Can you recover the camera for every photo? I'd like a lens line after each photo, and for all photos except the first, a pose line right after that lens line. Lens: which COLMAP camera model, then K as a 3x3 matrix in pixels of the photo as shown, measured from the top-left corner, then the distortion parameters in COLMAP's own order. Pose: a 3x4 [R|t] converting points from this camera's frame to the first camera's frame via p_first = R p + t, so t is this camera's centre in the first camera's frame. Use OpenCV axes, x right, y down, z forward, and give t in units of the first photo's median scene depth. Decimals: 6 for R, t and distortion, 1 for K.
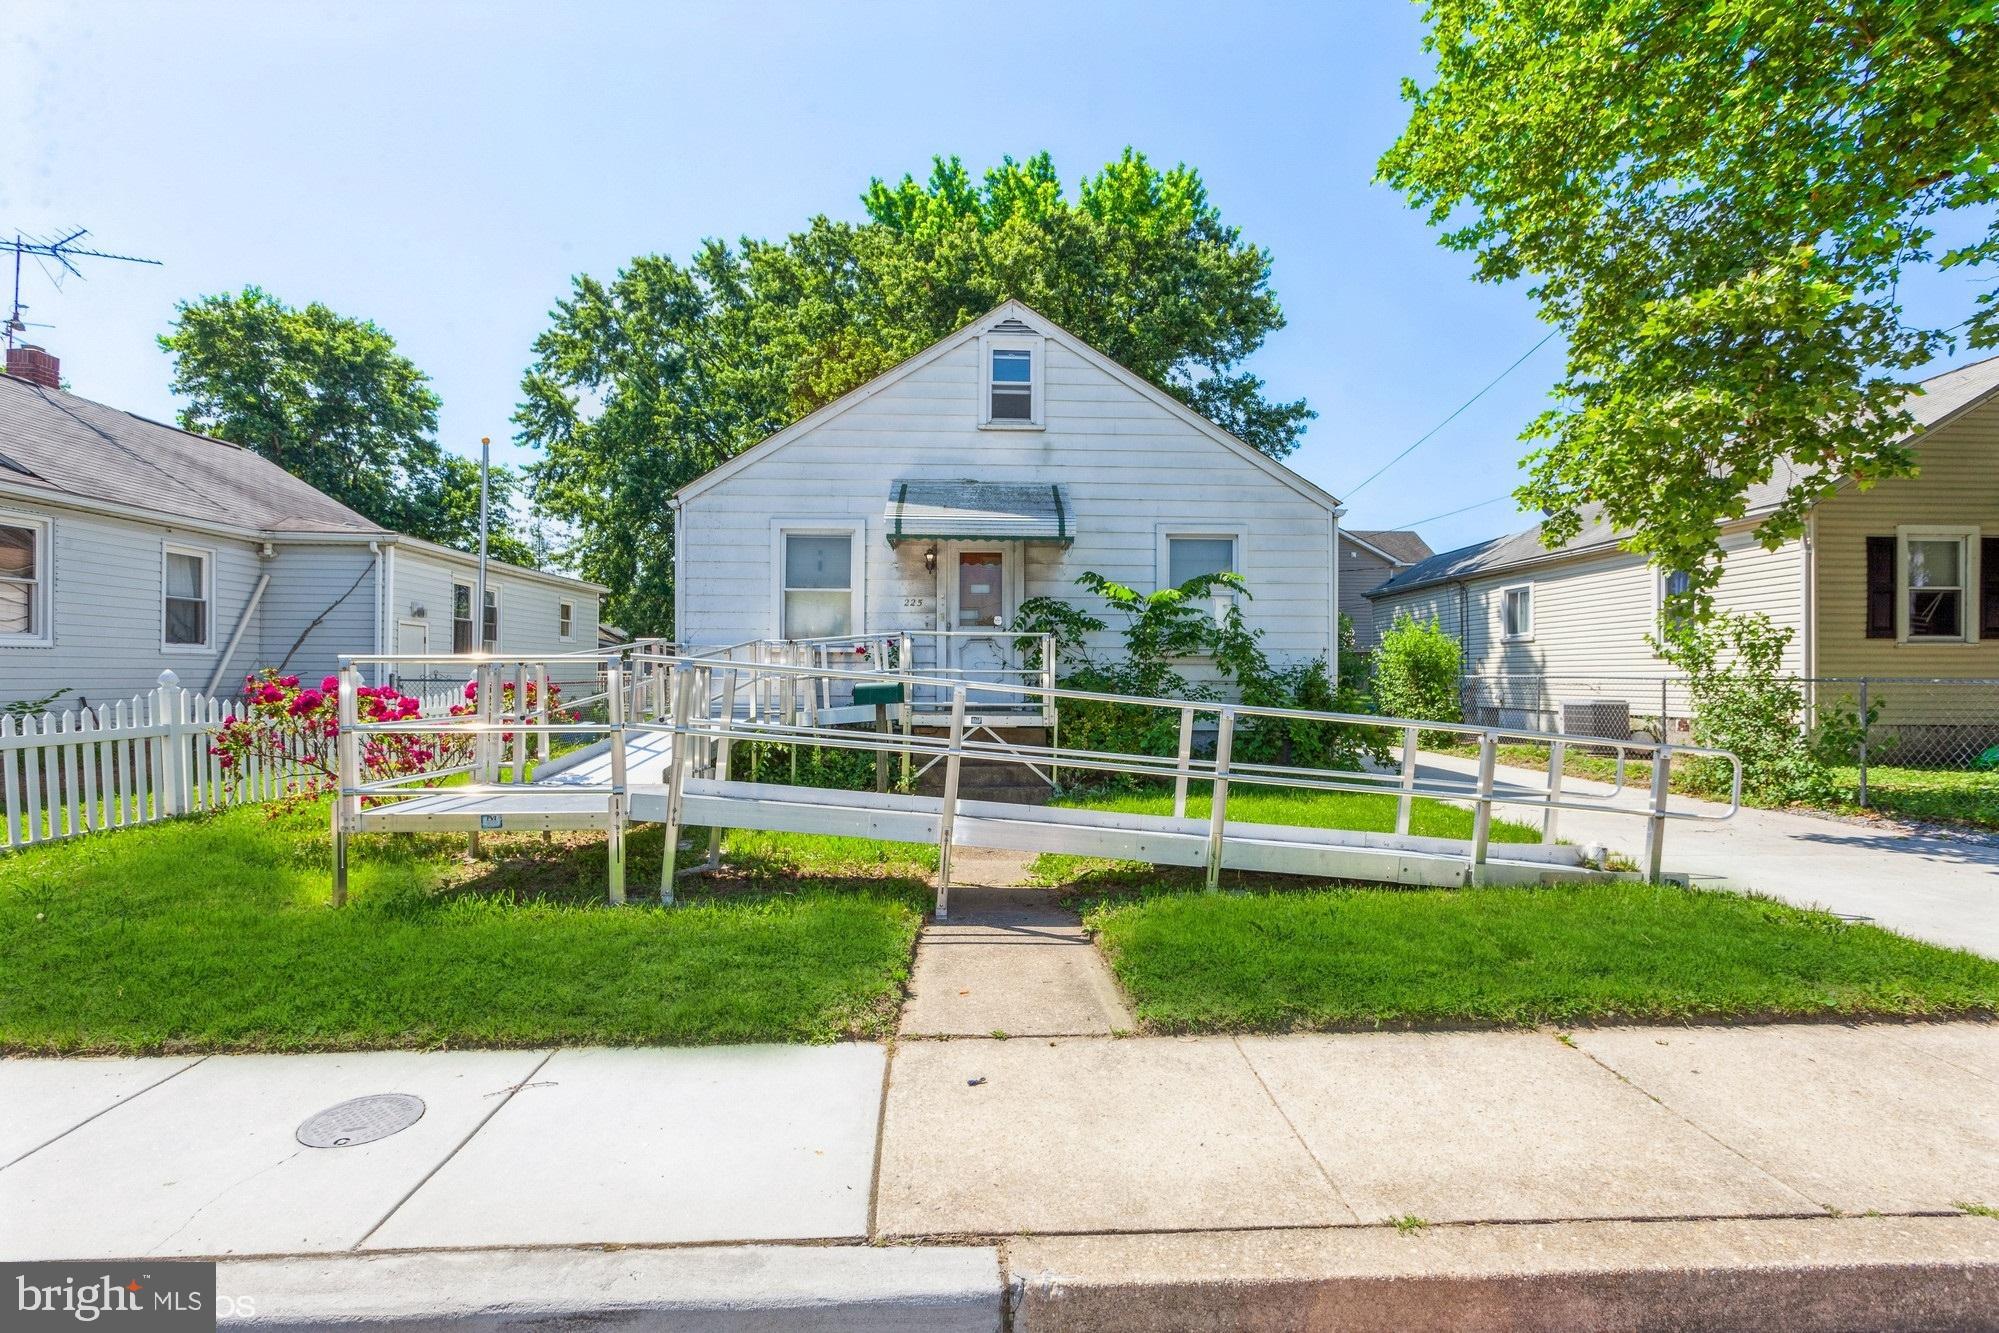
lens RADIAL K [[958.7, 0, 995.1], [0, 958.7, 657.5], [0, 0, 1]] dist [-0.000564, 0.000749]
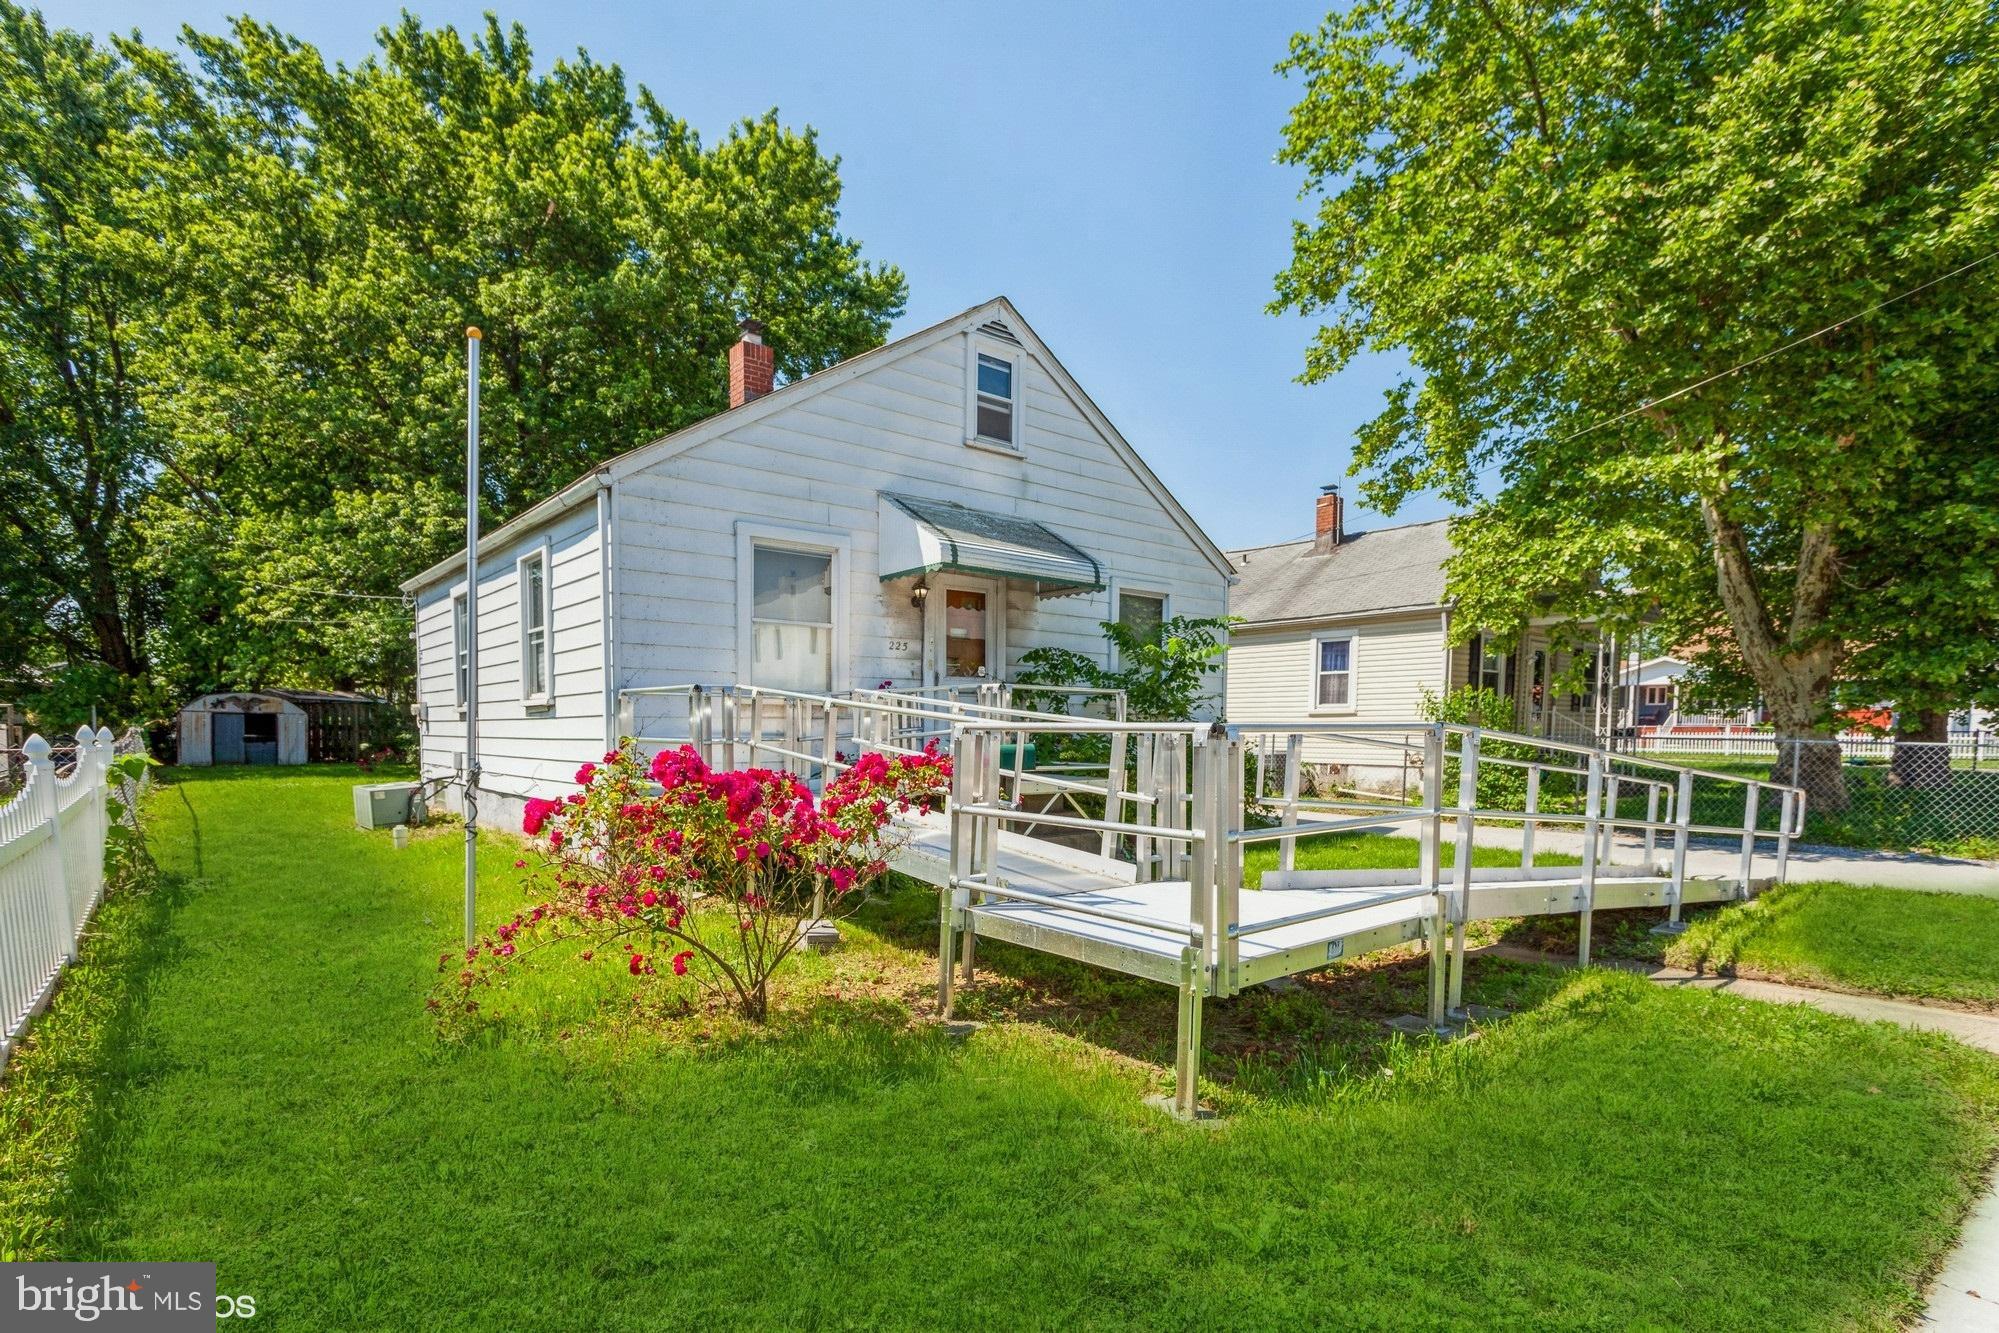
lens RADIAL K [[979.8, 0, 1071.8], [0, 979.8, 764.5], [0, 0, 1]] dist [0.021263, 0.000525]
pose [[0.783416, -0.027006, 0.620910, -0.491923], [-0.013386, 0.998090, 0.060301, -0.008568], [-0.621353, -0.055553, 0.781559, 0.242689]]
